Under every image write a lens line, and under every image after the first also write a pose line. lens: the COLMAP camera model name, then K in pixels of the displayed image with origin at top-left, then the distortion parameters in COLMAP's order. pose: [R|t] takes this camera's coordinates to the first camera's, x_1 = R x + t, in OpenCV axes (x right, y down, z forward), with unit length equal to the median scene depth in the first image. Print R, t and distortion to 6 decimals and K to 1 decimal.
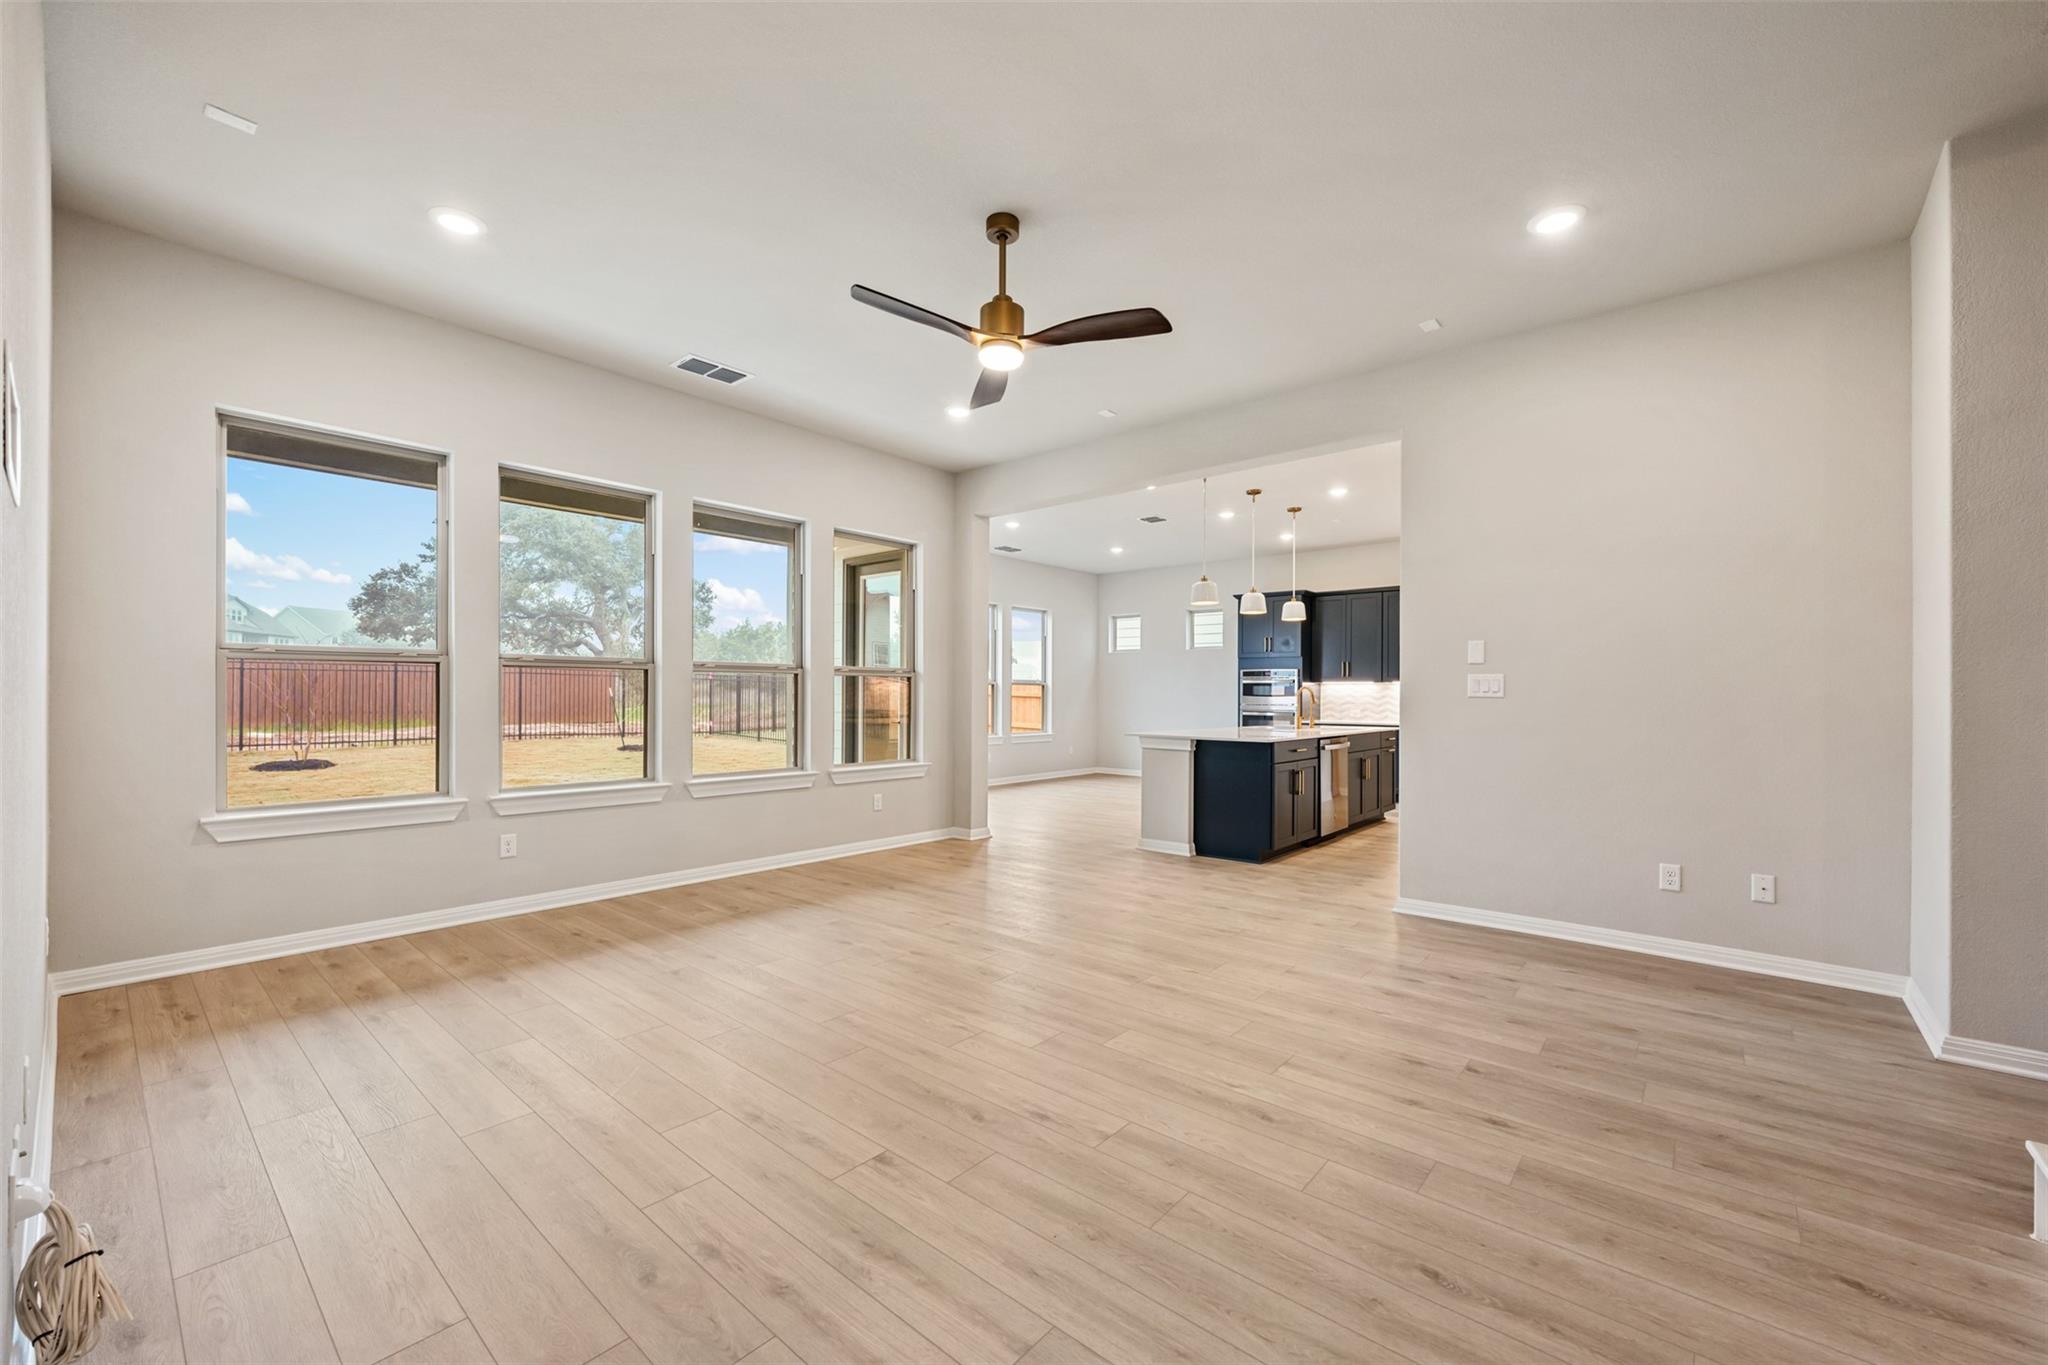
lens RADIAL K [[814.7, 0, 1024.4], [0, 814.7, 689.0], [0, 0, 1]] dist [-0.001256, 0.000232]
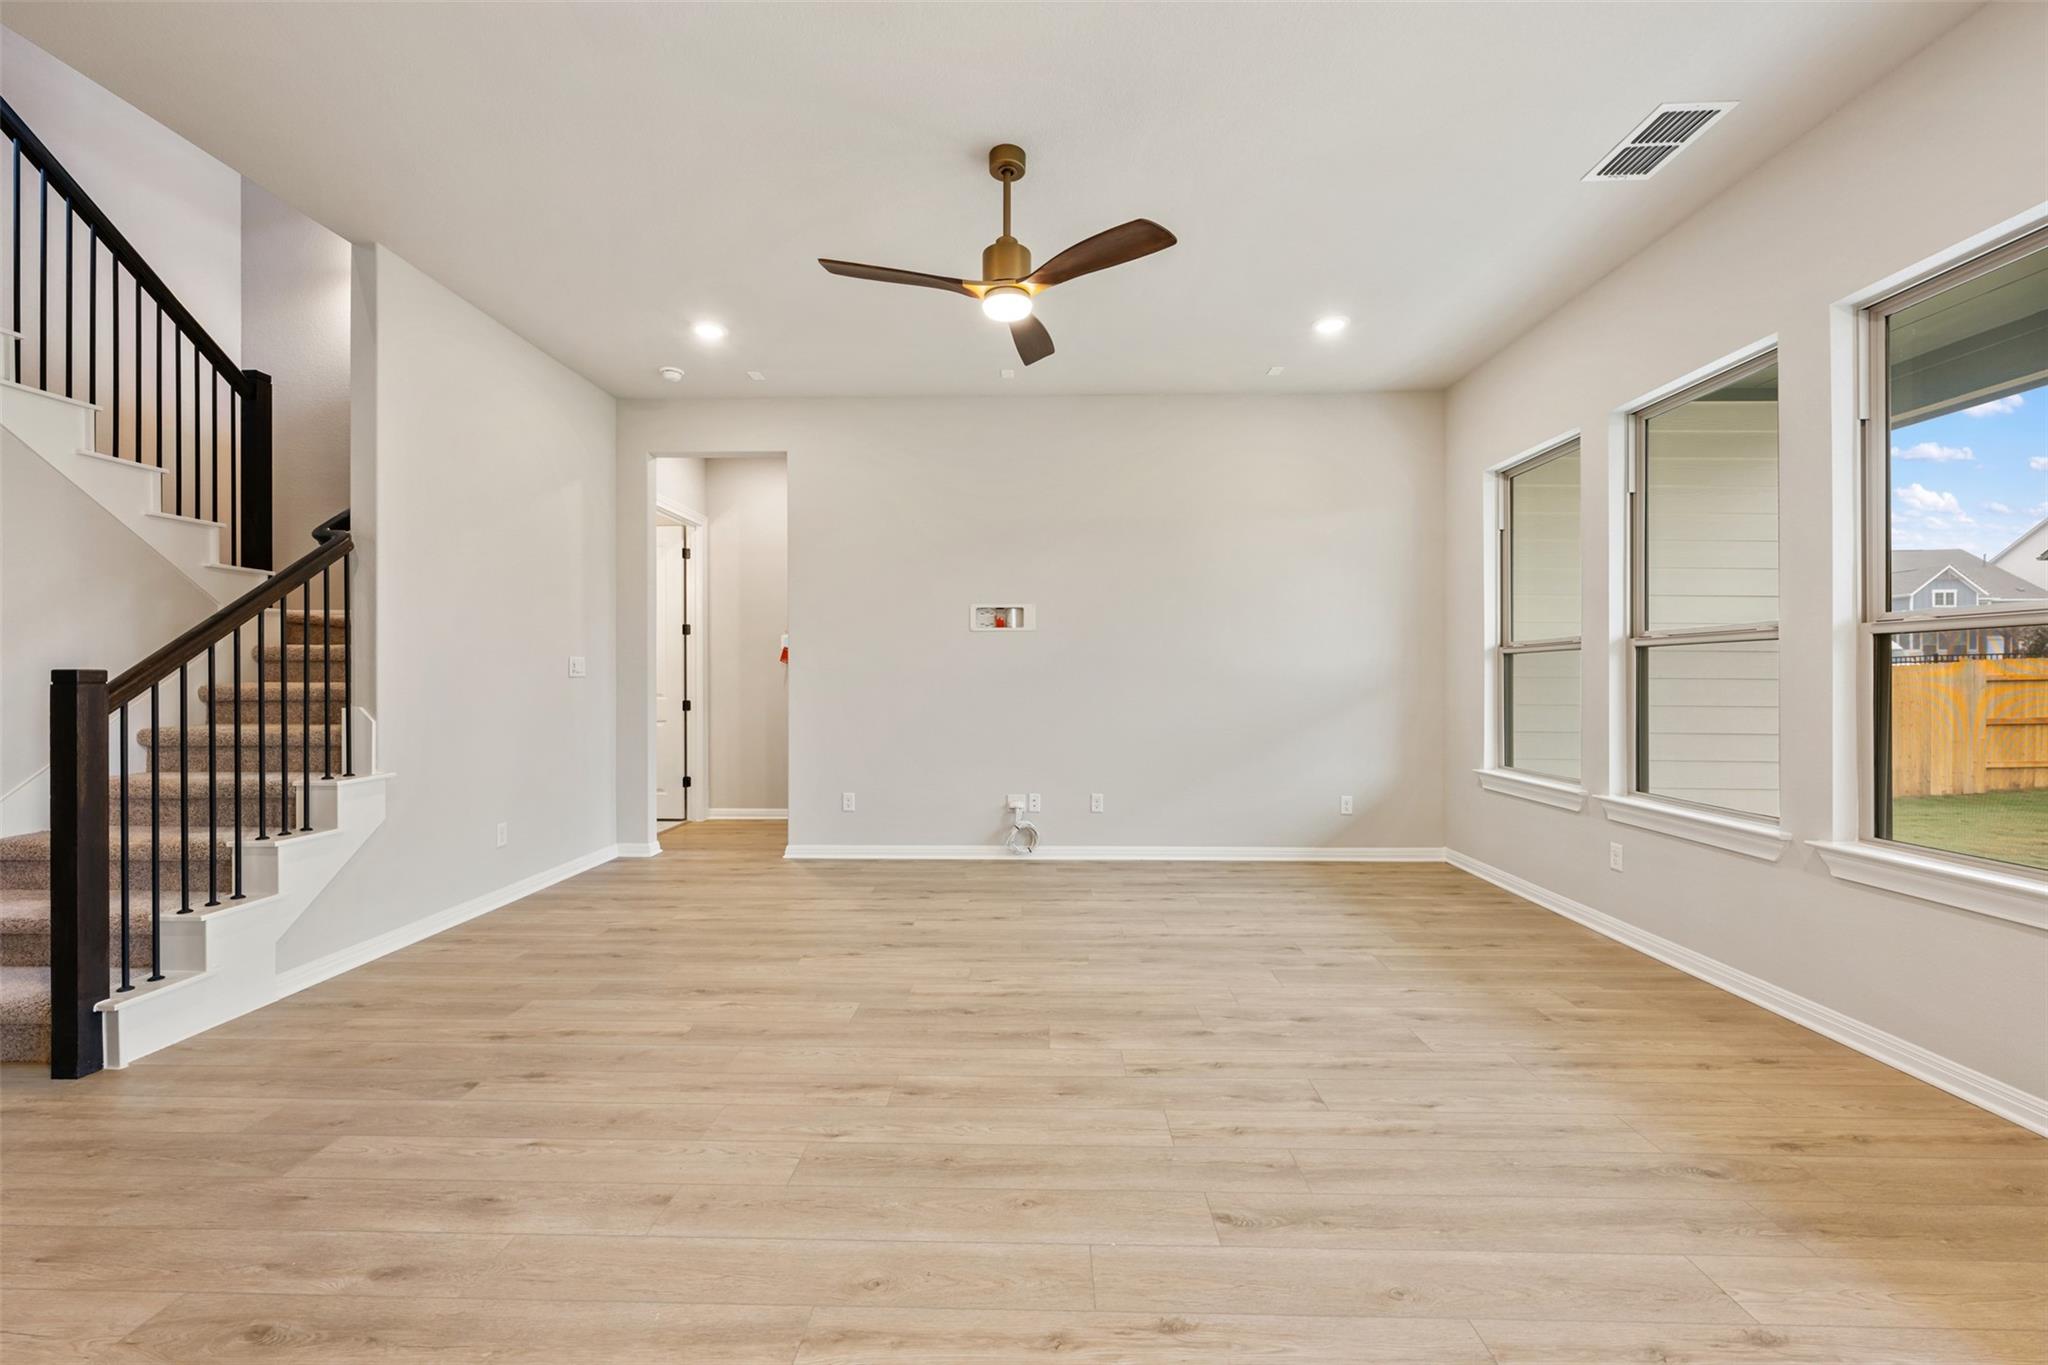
lens RADIAL K [[806.1, 0, 1020.9], [0, 806.1, 680.6], [0, 0, 1]] dist [-0.001683, -0.000145]
pose [[-0.777342, -0.004403, -0.629063, 0.401995], [0.000795, 0.999968, -0.007981, 0.013812], [0.629078, -0.006704, -0.777313, 1.313093]]
